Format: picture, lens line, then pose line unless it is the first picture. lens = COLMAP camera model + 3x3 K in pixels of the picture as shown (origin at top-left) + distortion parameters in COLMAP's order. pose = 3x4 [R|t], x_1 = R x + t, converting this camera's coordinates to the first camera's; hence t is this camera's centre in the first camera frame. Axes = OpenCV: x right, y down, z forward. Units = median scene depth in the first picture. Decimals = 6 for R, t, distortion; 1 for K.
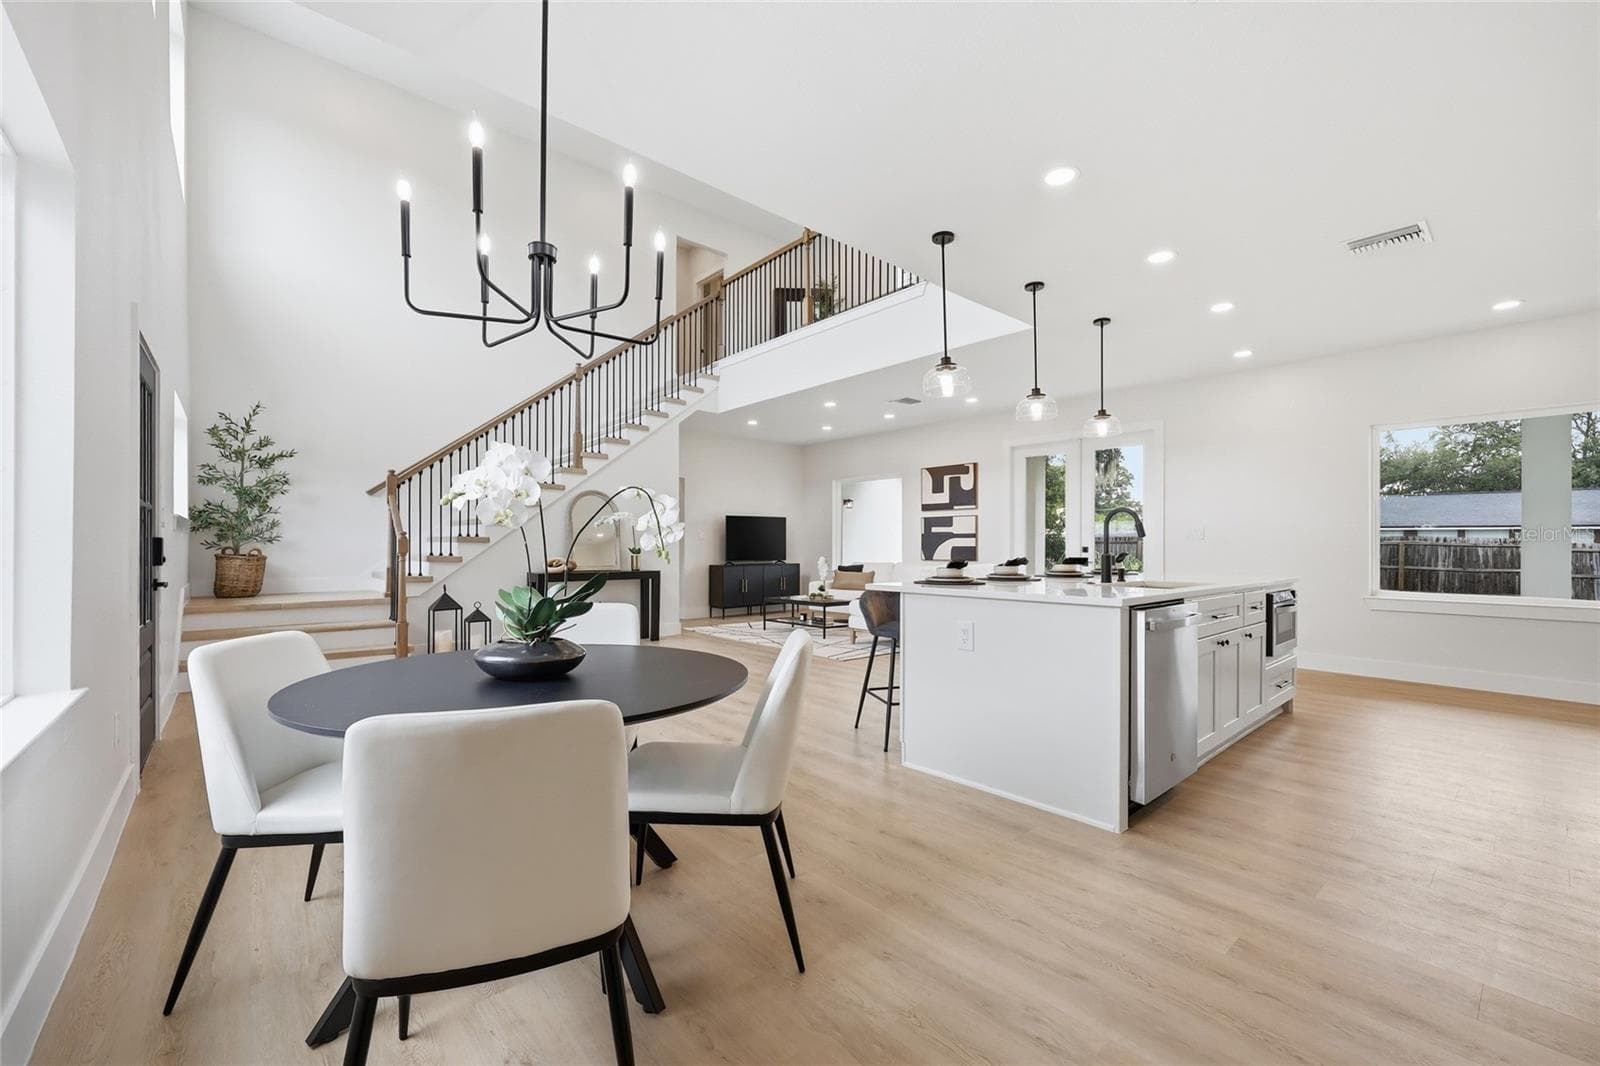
lens RADIAL K [[650.8, 0, 803.2], [0, 650.8, 541.2], [0, 0, 1]] dist [-0.000924, 0.001226]
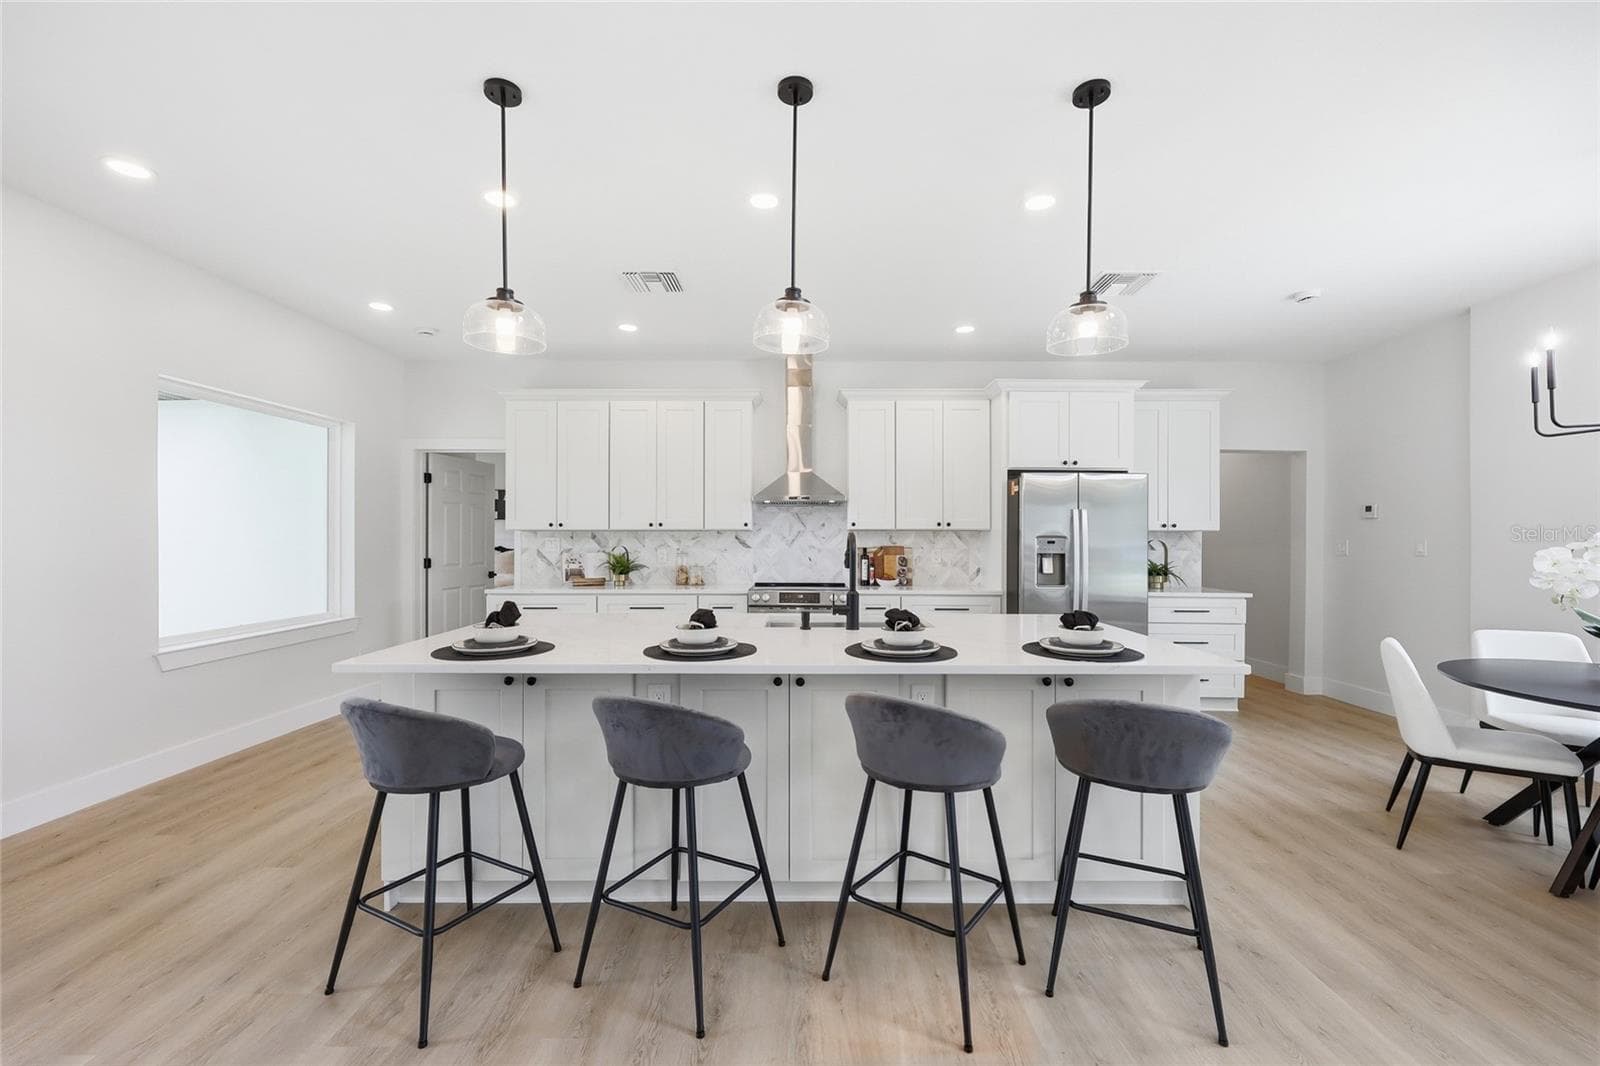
lens RADIAL K [[650.8, 0, 795.3], [0, 650.8, 536.7], [0, 0, 1]] dist [-0.000924, 0.001226]
pose [[-0.750155, -0.008984, 0.661201, 0.003980], [-0.009814, 0.999949, 0.002453, -0.009941], [-0.661189, -0.004649, -0.750205, 0.333193]]
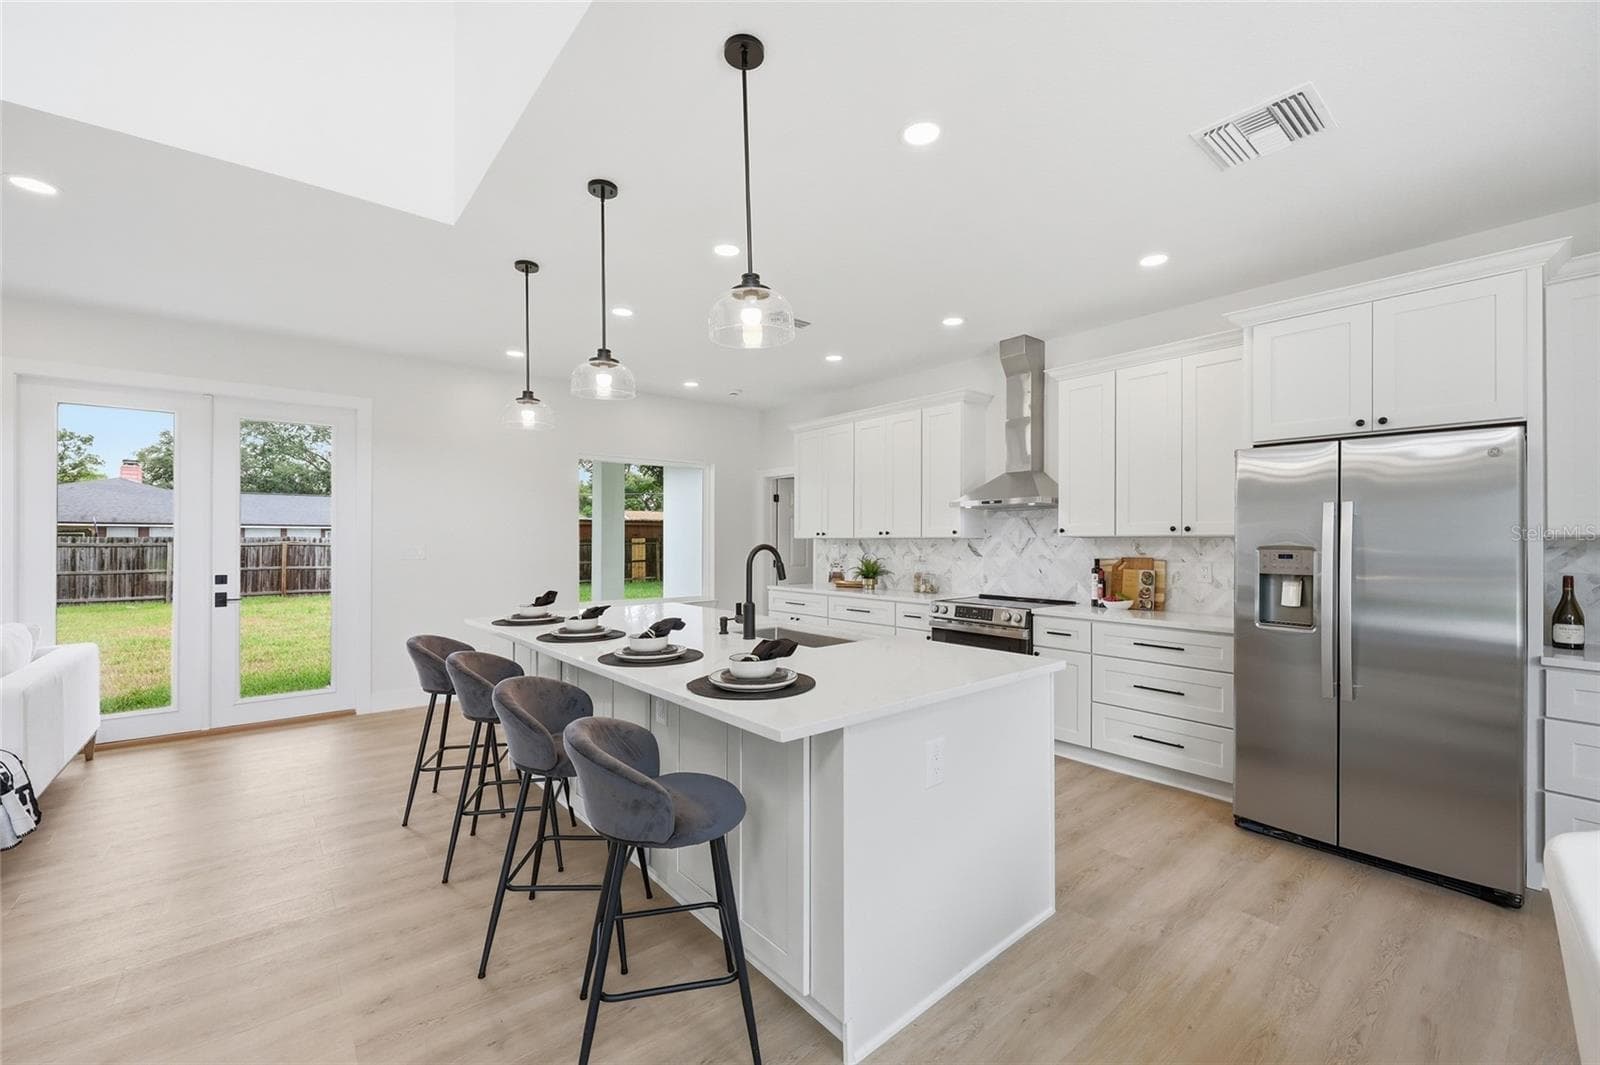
lens RADIAL K [[650.8, 0, 795.0], [0, 650.8, 535.1], [0, 0, 1]] dist [-0.000924, 0.001226]
pose [[0.027315, -0.000343, 0.999627, -0.065234], [-0.002330, 0.999997, 0.000407, -0.013097], [-0.999624, -0.002340, 0.027315, 0.191469]]
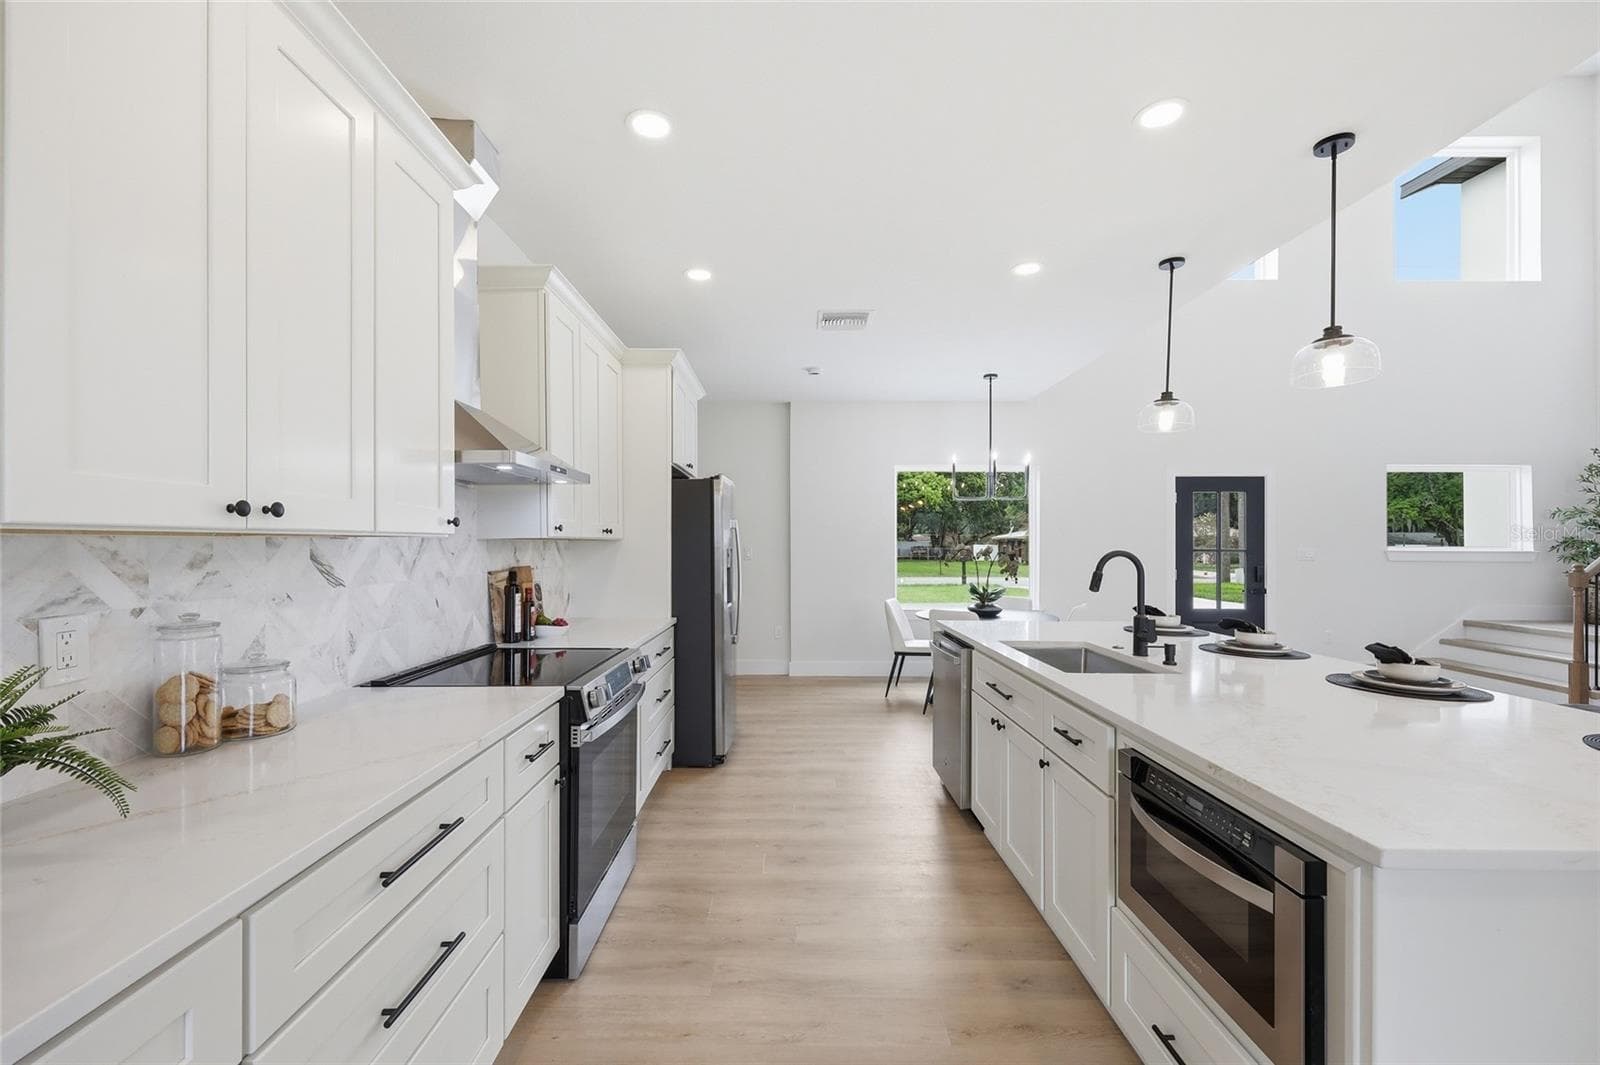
lens RADIAL K [[650.8, 0, 804.0], [0, 650.8, 545.7], [0, 0, 1]] dist [-0.000924, 0.001226]
pose [[-0.641981, -0.007845, -0.766680, 0.255348], [-0.003388, 0.999967, -0.007395, -0.009804], [0.766713, -0.002150, -0.641987, 0.244061]]
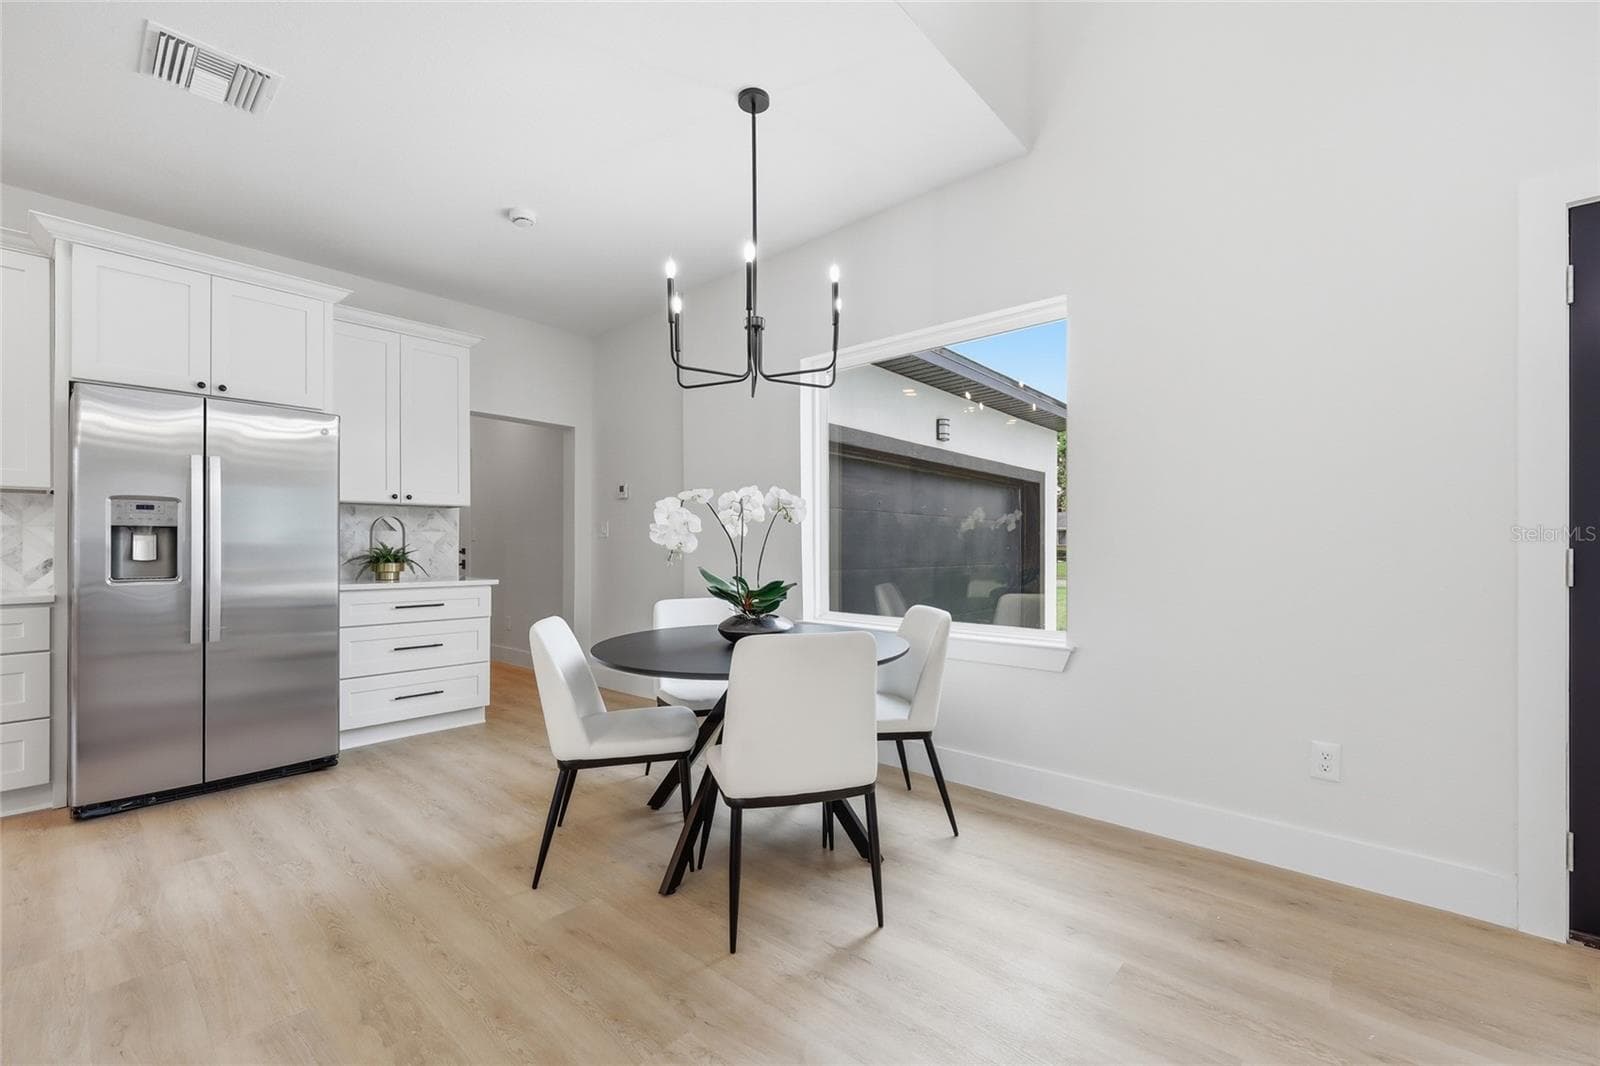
lens RADIAL K [[650.8, 0, 813.7], [0, 650.8, 544.9], [0, 0, 1]] dist [-0.000924, 0.001226]
pose [[-0.989141, -0.006413, -0.146831, -0.034567], [-0.006099, 0.999978, -0.002586, 0.000092], [0.146845, -0.001662, -0.989158, 0.248349]]
